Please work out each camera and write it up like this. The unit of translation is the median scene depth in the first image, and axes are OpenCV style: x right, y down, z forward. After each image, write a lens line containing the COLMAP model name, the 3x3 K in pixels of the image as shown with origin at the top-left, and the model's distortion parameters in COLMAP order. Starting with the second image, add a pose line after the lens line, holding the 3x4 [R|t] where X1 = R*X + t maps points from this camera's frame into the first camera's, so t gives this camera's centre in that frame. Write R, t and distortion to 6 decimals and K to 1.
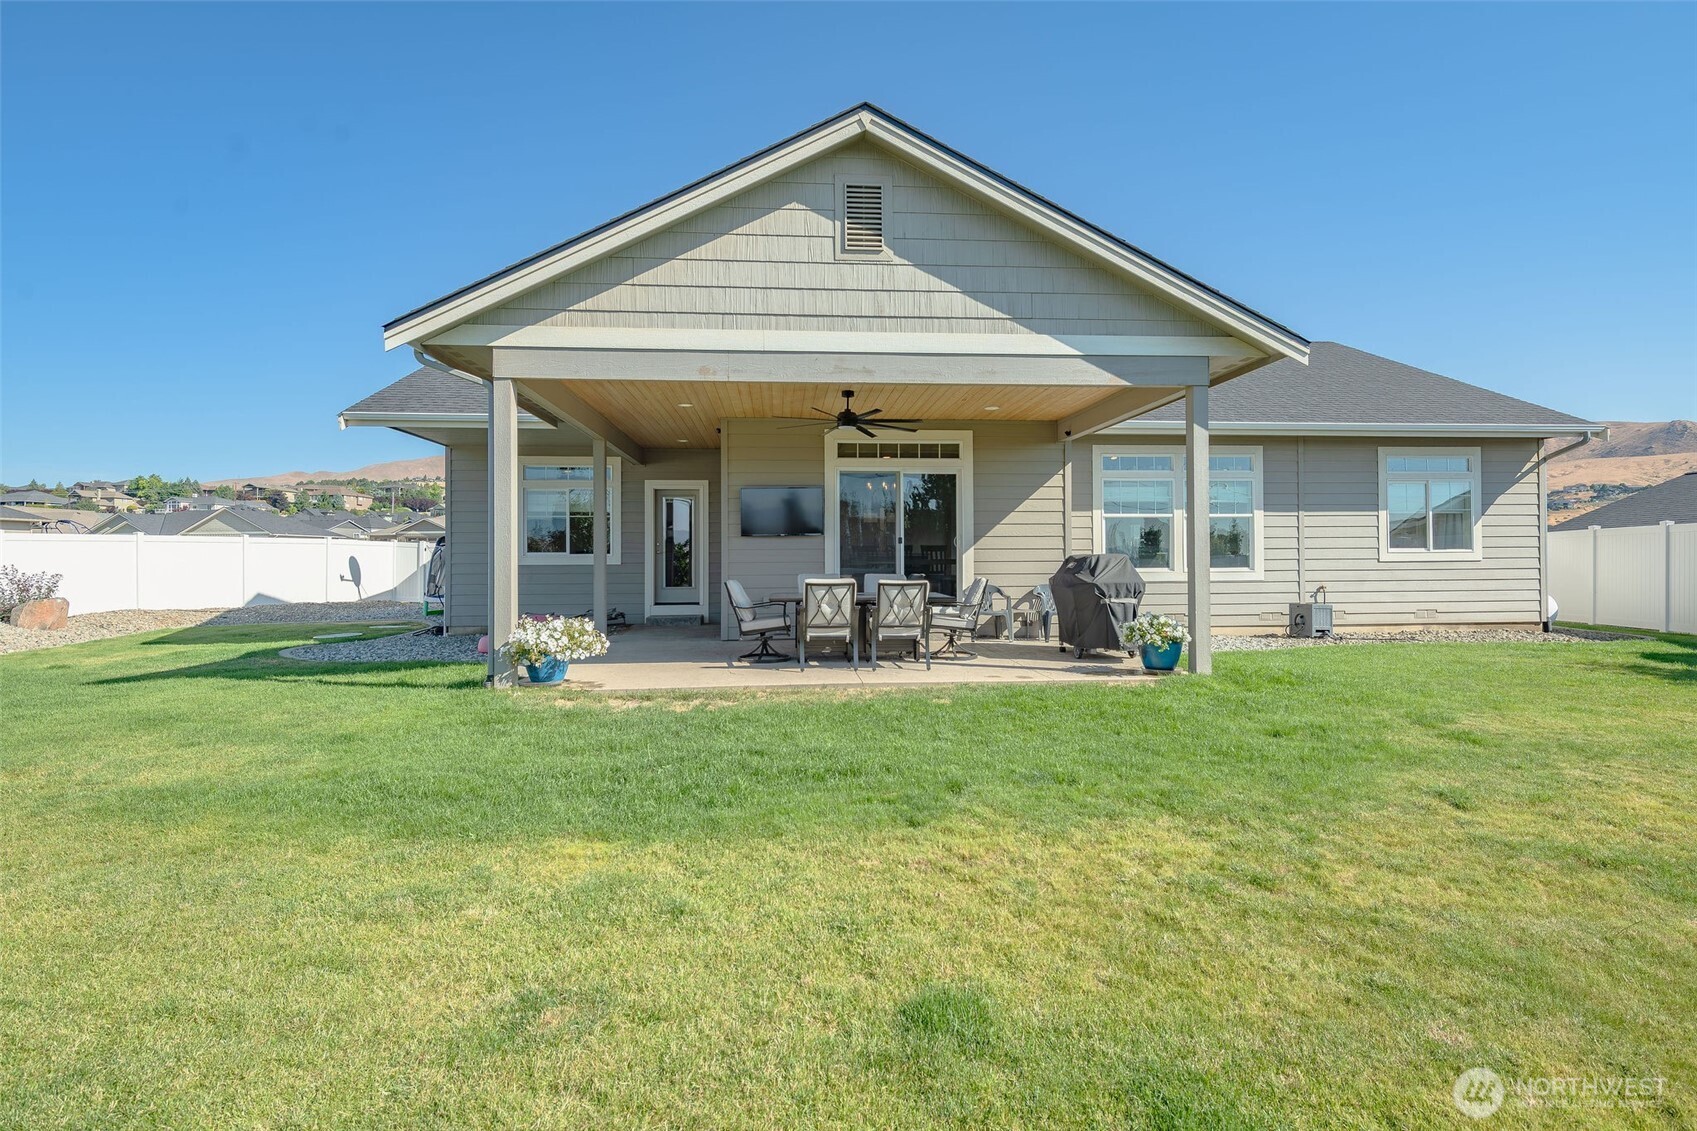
lens RADIAL K [[793.0, 0, 848.0], [0, 793.0, 548.2], [0, 0, 1]] dist [0.016871, -0.000082]
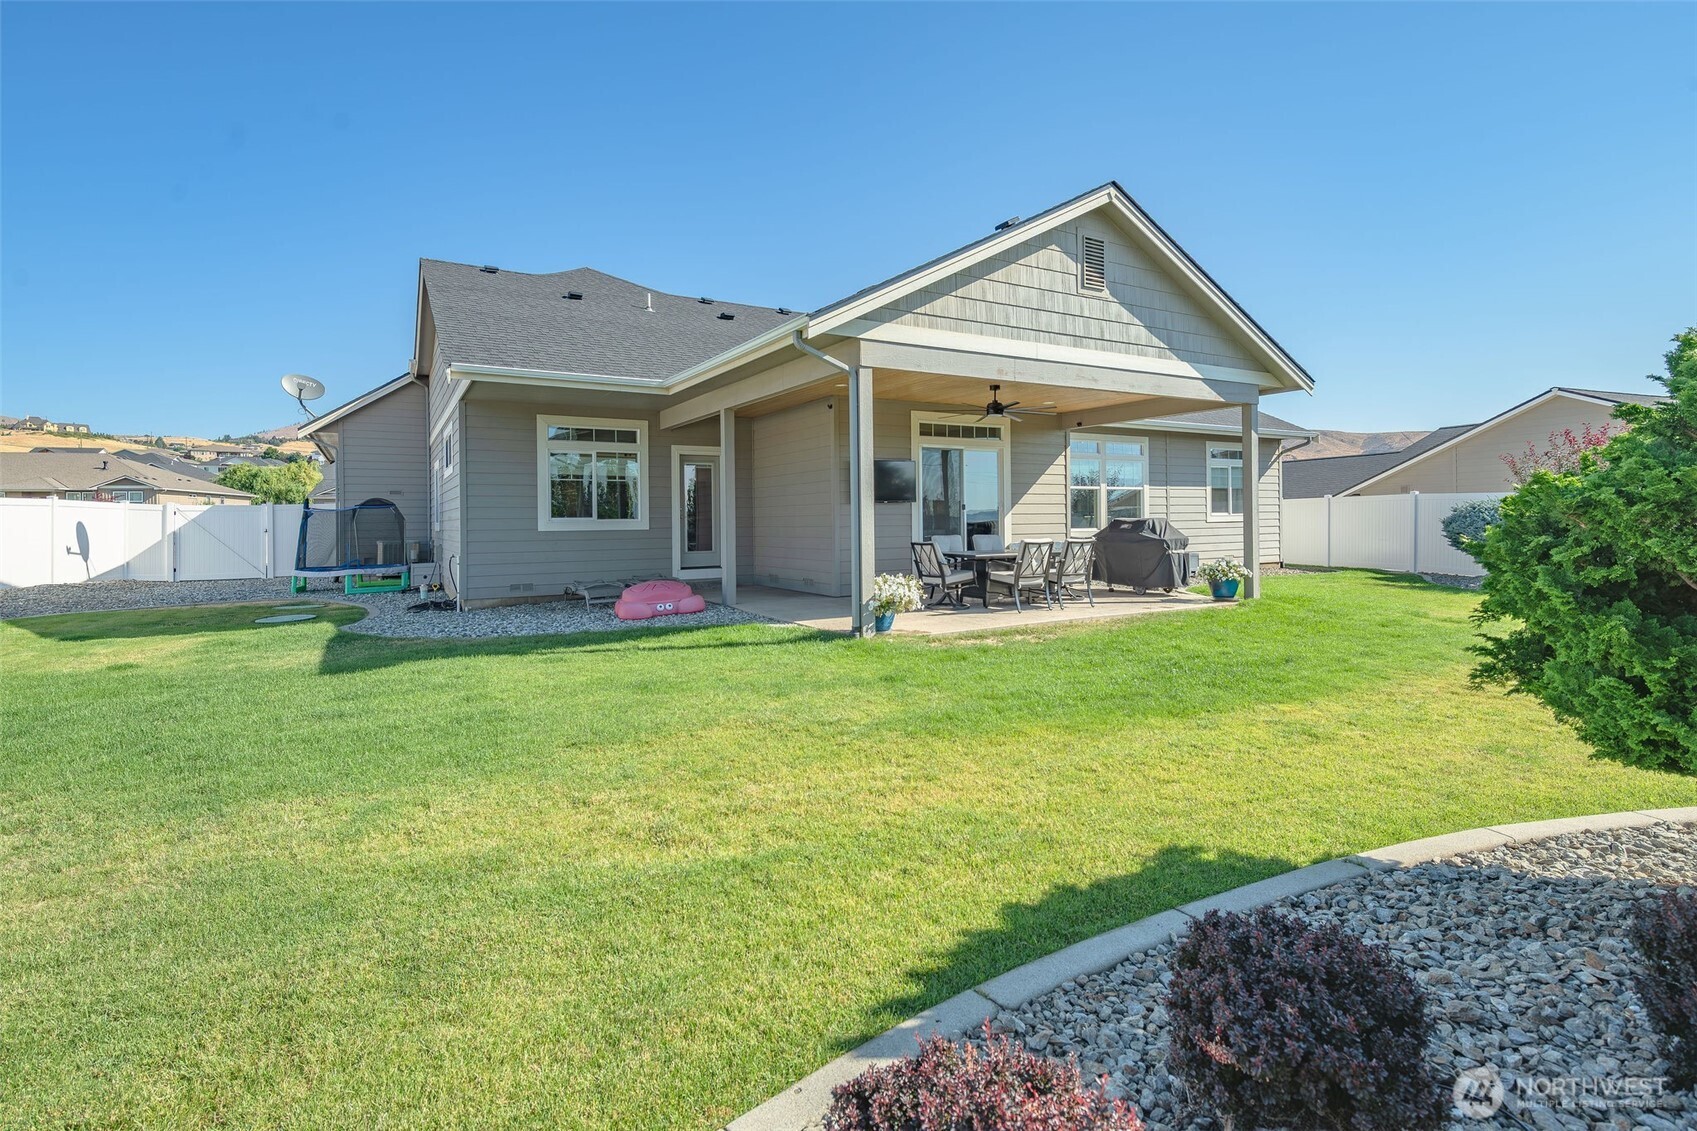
lens RADIAL K [[812.2, 0, 846.5], [0, 812.2, 520.0], [0, 0, 1]] dist [0.001127, -0.000050]
pose [[0.902859, -0.003973, 0.429918, -0.748071], [-0.001547, 0.999921, 0.012491, -0.006320], [-0.429933, -0.011943, 0.902782, -0.032965]]
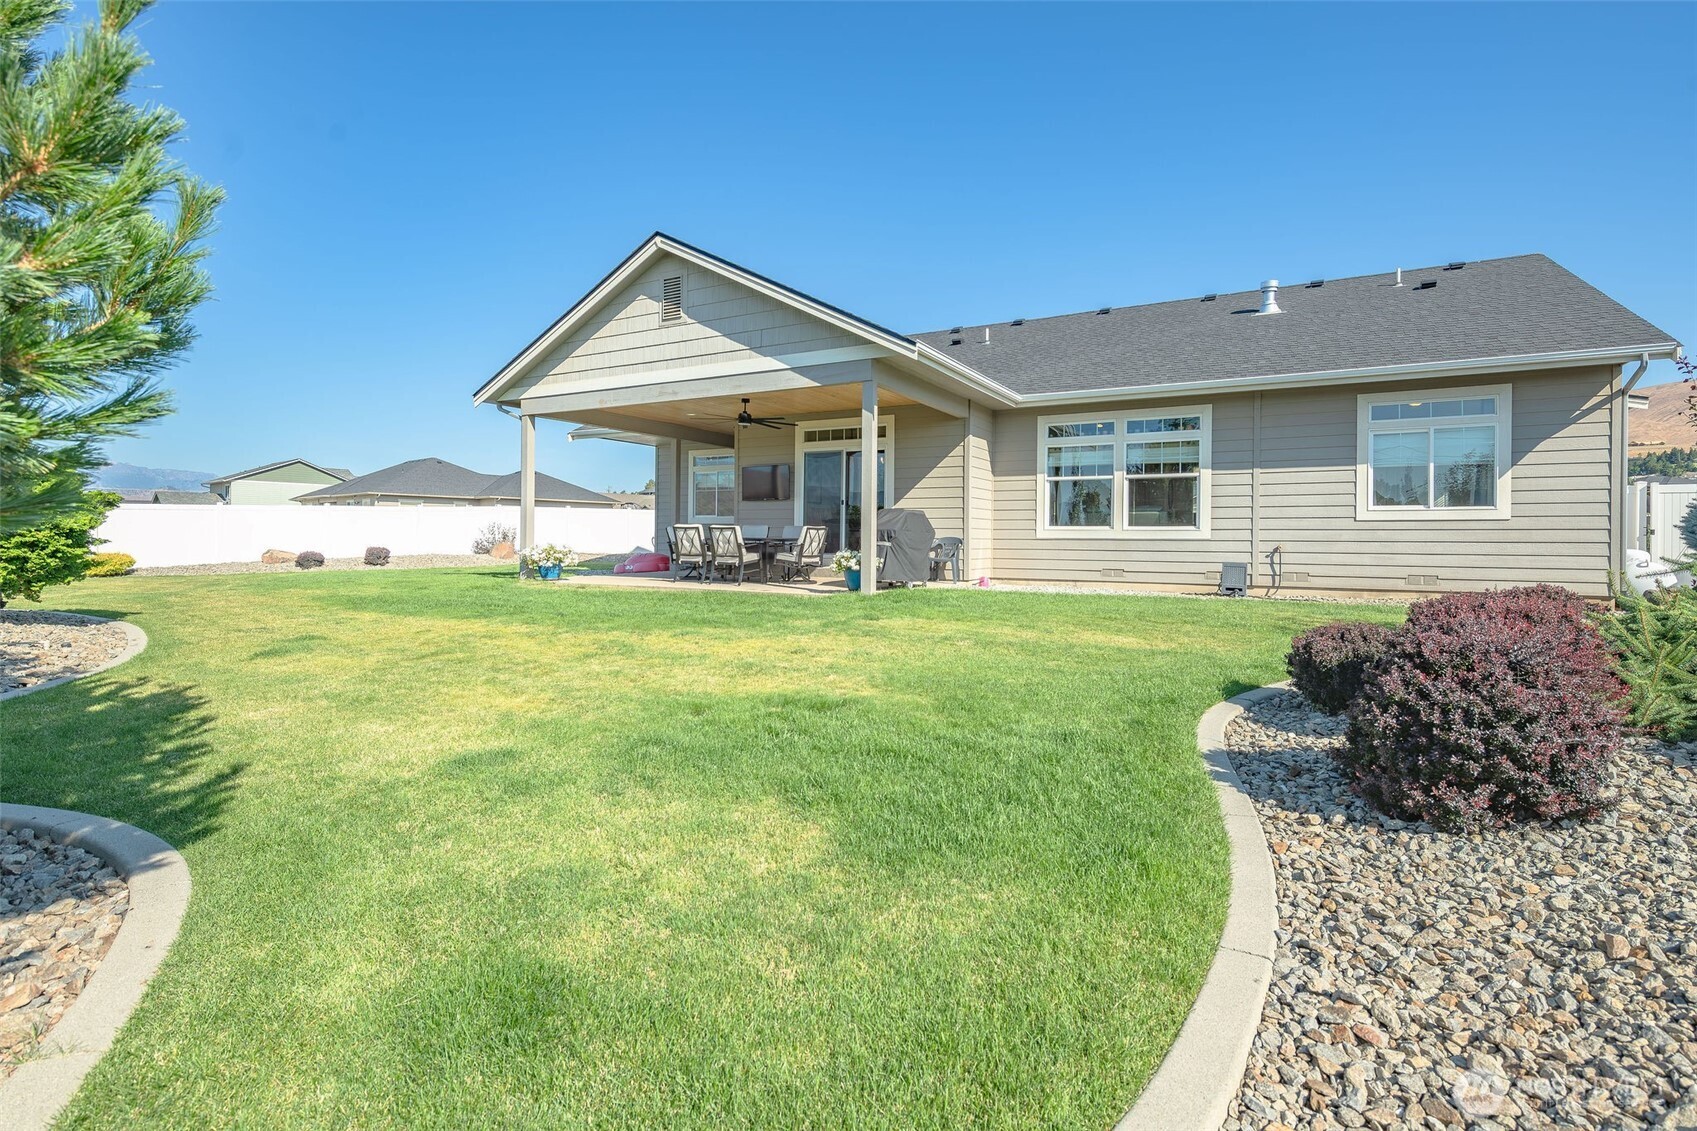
lens RADIAL K [[775.3, 0, 848.5], [0, 775.3, 523.2], [0, 0, 1]] dist [0.018461, 0.000060]
pose [[0.834508, 0.004045, -0.550981, 0.953804], [-0.003097, 0.999992, 0.002651, 0.027515], [0.550987, -0.000506, 0.834514, -0.092023]]
